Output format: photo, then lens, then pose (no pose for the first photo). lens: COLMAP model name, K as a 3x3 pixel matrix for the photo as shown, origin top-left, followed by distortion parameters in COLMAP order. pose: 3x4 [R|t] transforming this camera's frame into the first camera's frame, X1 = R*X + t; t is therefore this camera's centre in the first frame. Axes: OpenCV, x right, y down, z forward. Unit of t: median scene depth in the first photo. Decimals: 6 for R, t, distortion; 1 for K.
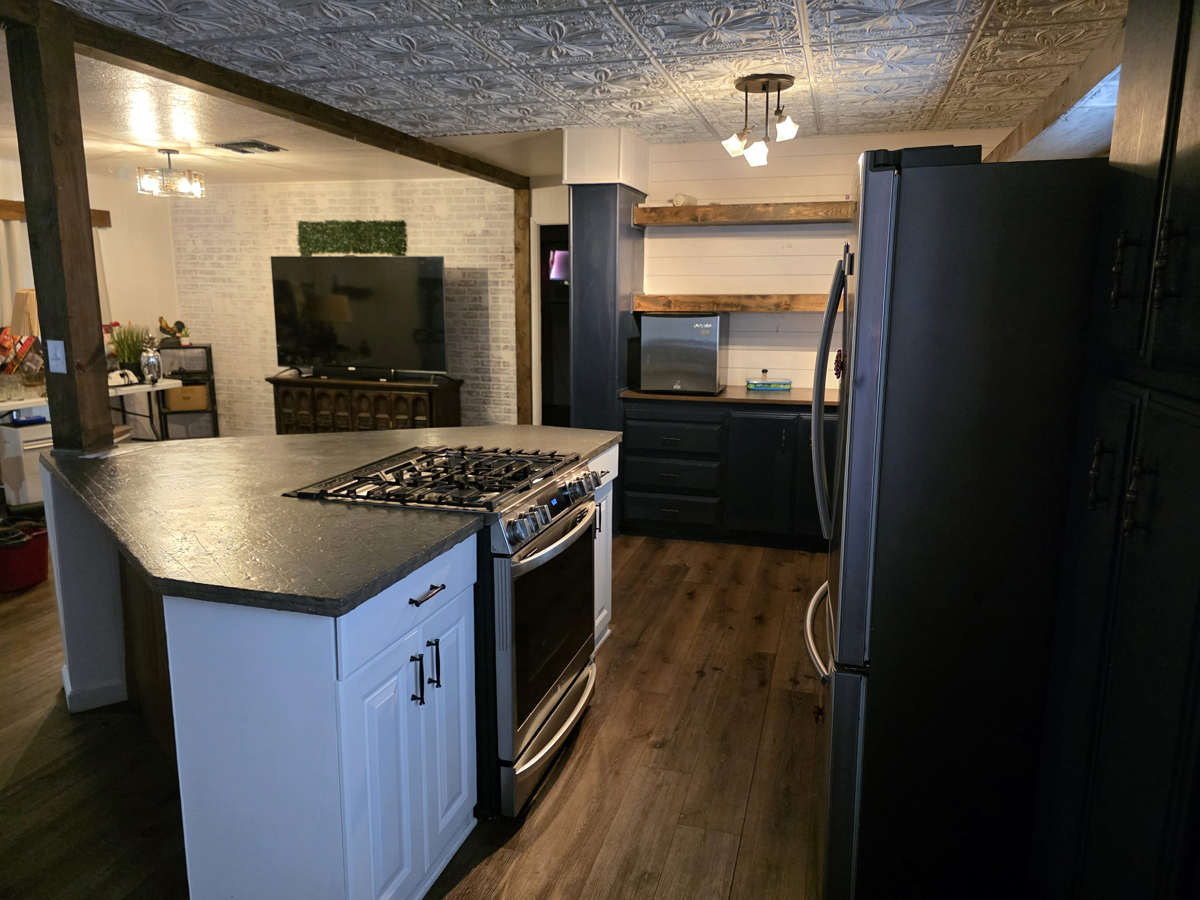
lens RADIAL K [[805.0, 0, 607.0], [0, 805.0, 455.6], [0, 0, 1]] dist [0.054391, -0.046168]
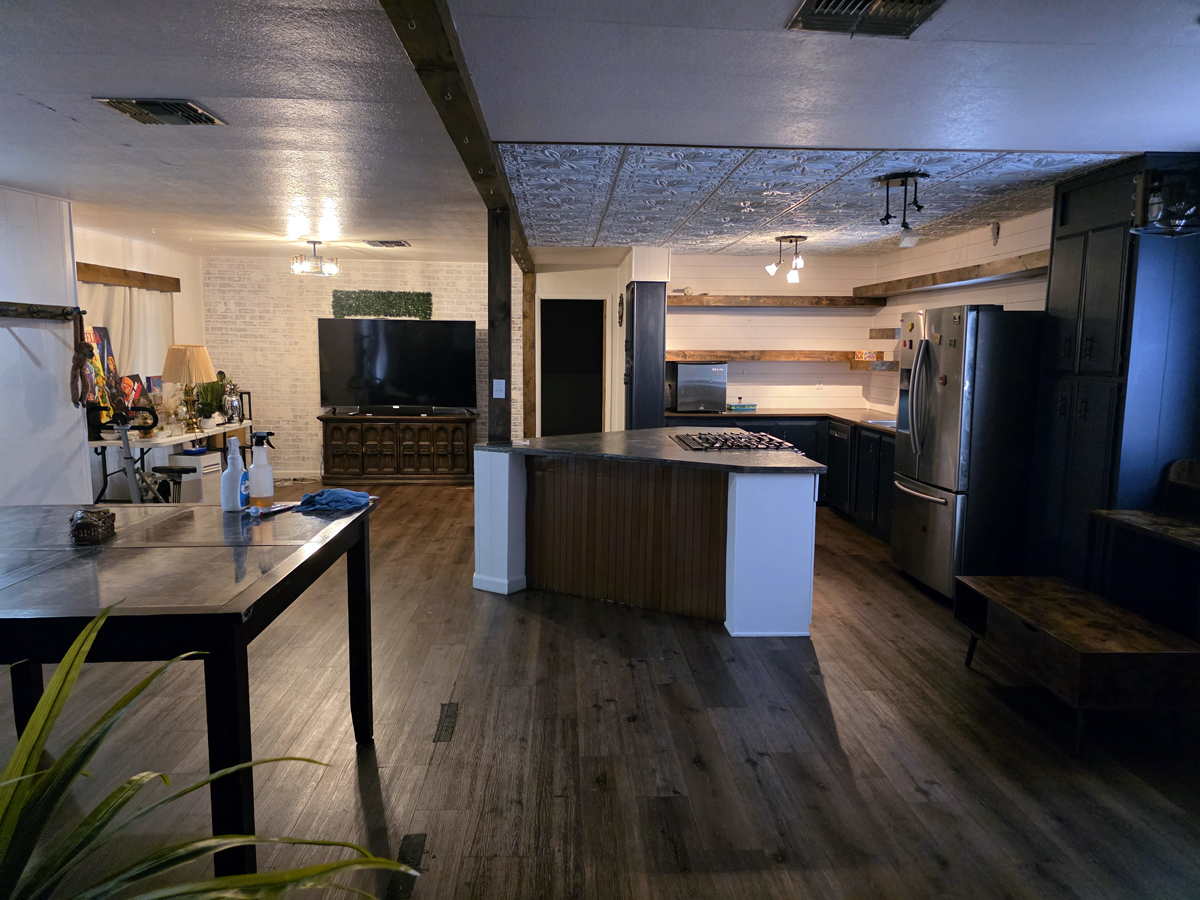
lens RADIAL K [[805.0, 0, 606.1], [0, 805.0, 448.9], [0, 0, 1]] dist [0.054391, -0.046168]
pose [[0.943572, -0.039480, 0.328805, -0.432244], [0.061717, 0.996438, -0.057465, 0.051683], [-0.325365, 0.074516, 0.942648, -0.295961]]
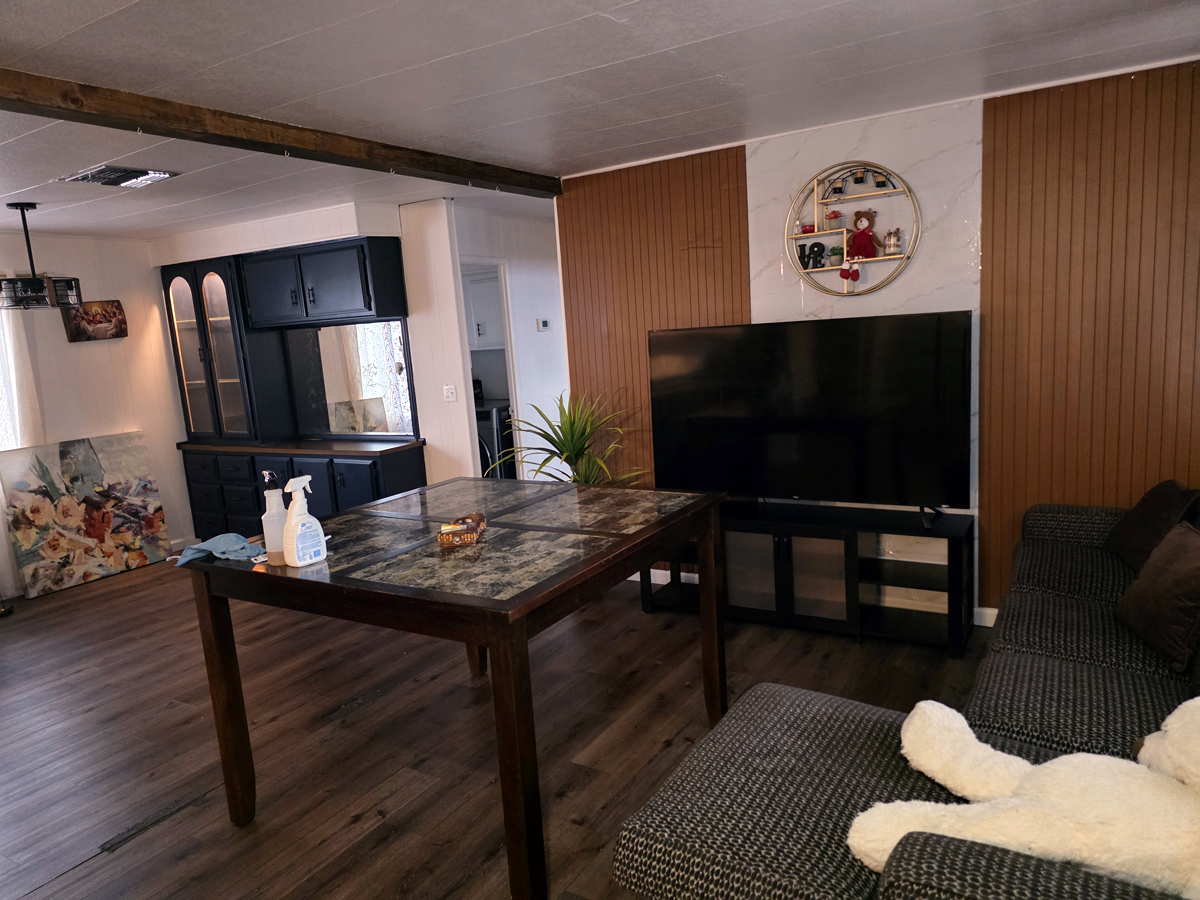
lens RADIAL K [[805.0, 0, 614.8], [0, 805.0, 458.3], [0, 0, 1]] dist [0.054391, -0.046168]
pose [[-0.964980, 0.014546, 0.261921, -0.700002], [0.107626, 0.932510, 0.344733, -0.105502], [-0.239230, 0.360850, -0.901419, 0.451002]]
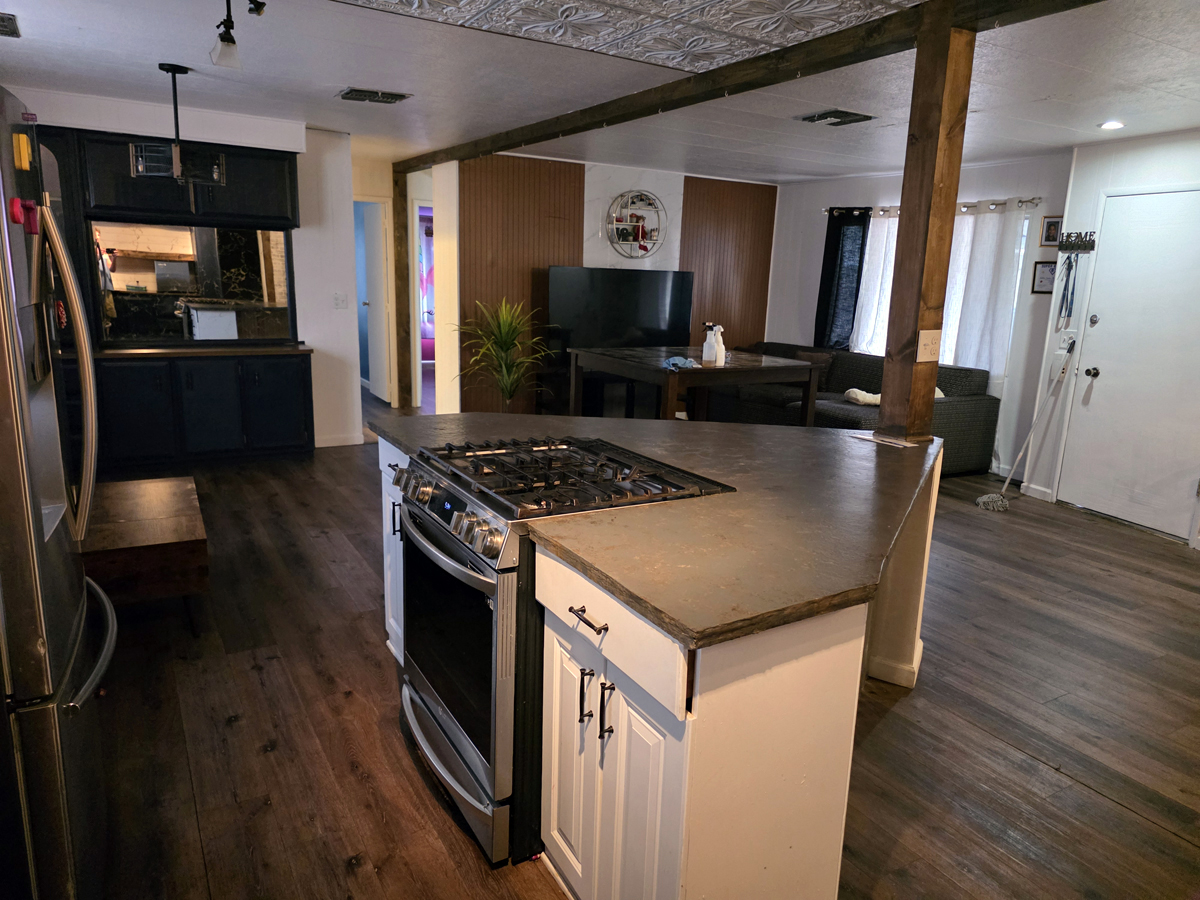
lens RADIAL K [[805.0, 0, 608.4], [0, 805.0, 448.7], [0, 0, 1]] dist [0.054391, -0.046168]
pose [[-0.681020, 0.126474, -0.721260, 0.161934], [-0.181297, 0.925185, 0.333414, -0.118855], [0.709467, 0.357824, -0.607140, 0.601630]]
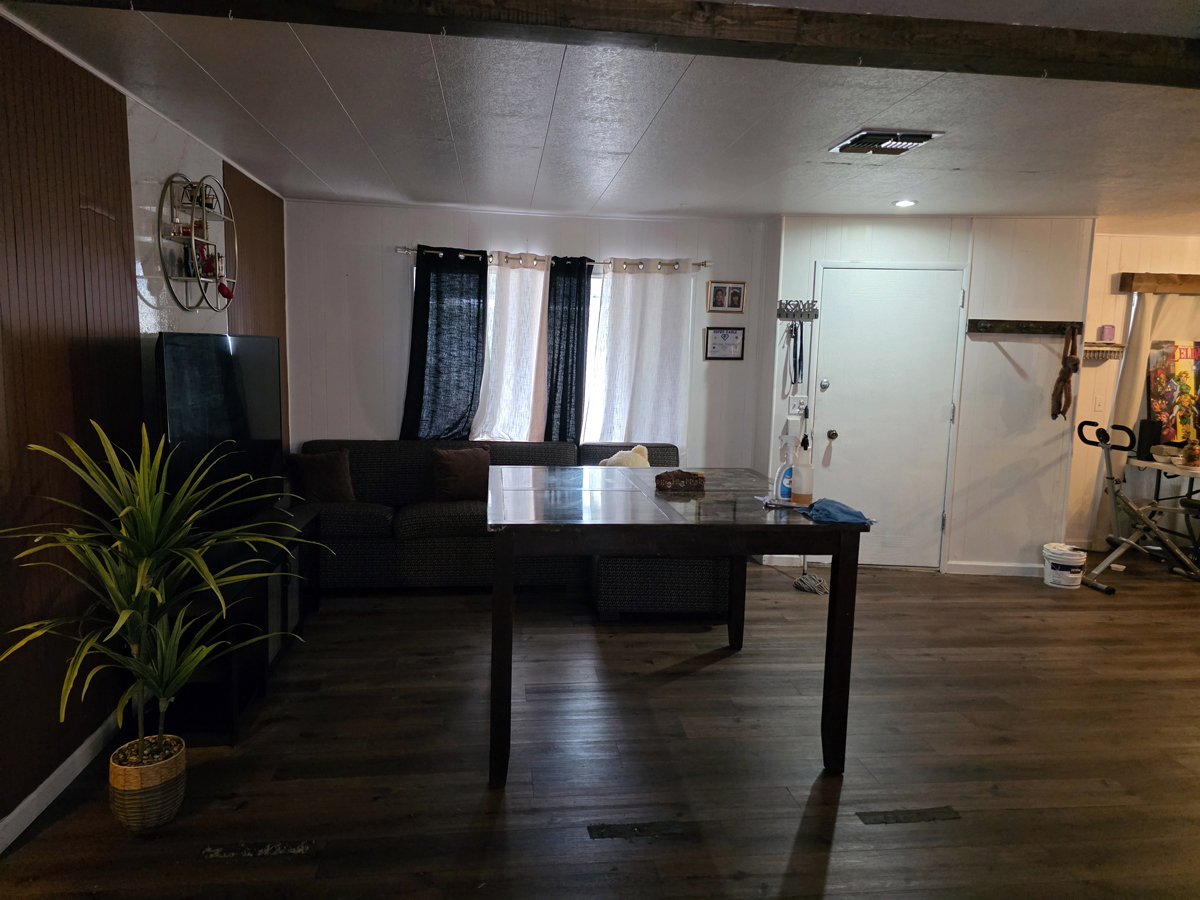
lens RADIAL K [[805.0, 0, 593.1], [0, 805.0, 443.8], [0, 0, 1]] dist [0.054391, -0.046168]
pose [[0.380623, 0.114986, -0.917553, -0.085609], [-0.198585, 0.979253, 0.040340, 0.017652], [0.903156, 0.166858, 0.395561, -0.122693]]
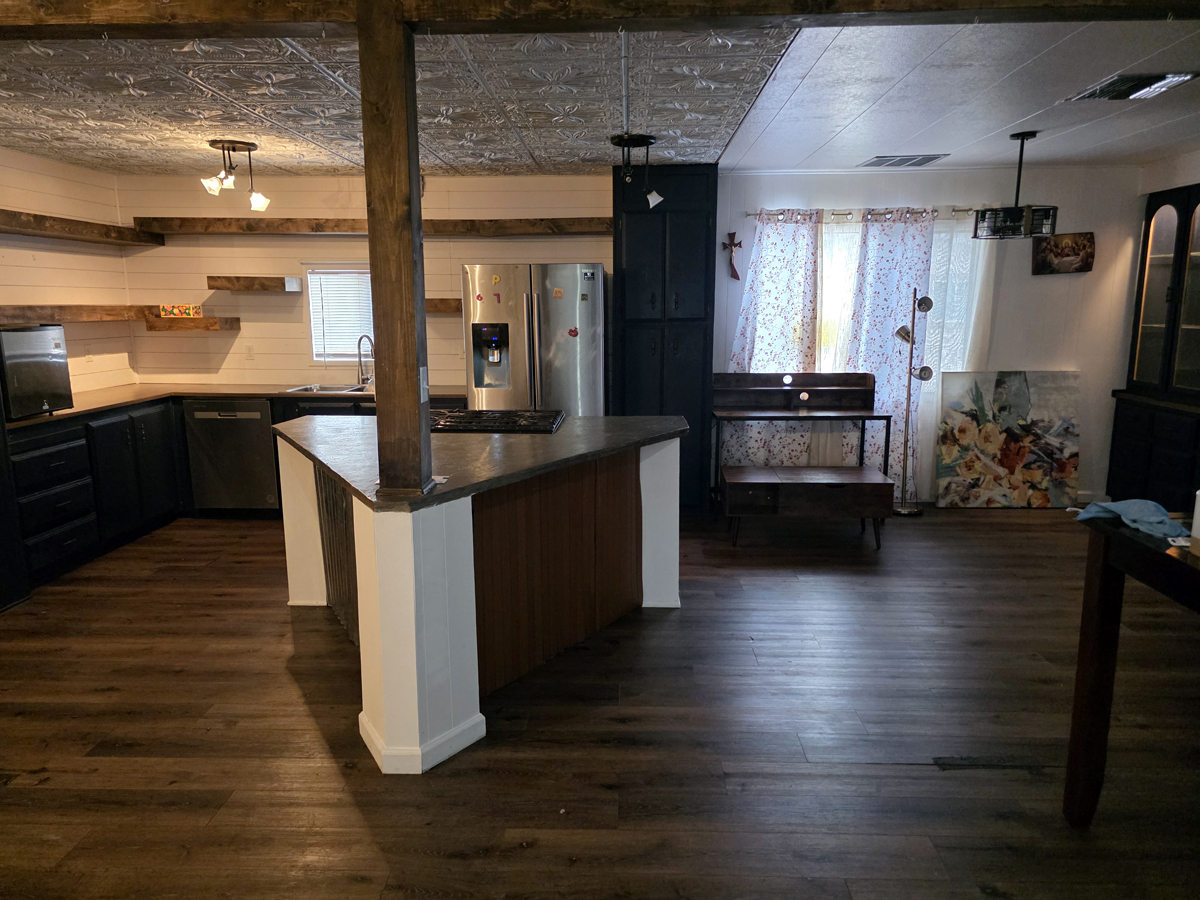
lens RADIAL K [[805.0, 0, 598.0], [0, 805.0, 451.6], [0, 0, 1]] dist [0.054391, -0.046168]
pose [[-0.241855, -0.181480, 0.953190, -0.673248], [0.190026, 0.954473, 0.229940, -0.092789], [-0.951523, 0.236743, -0.196358, 0.424972]]
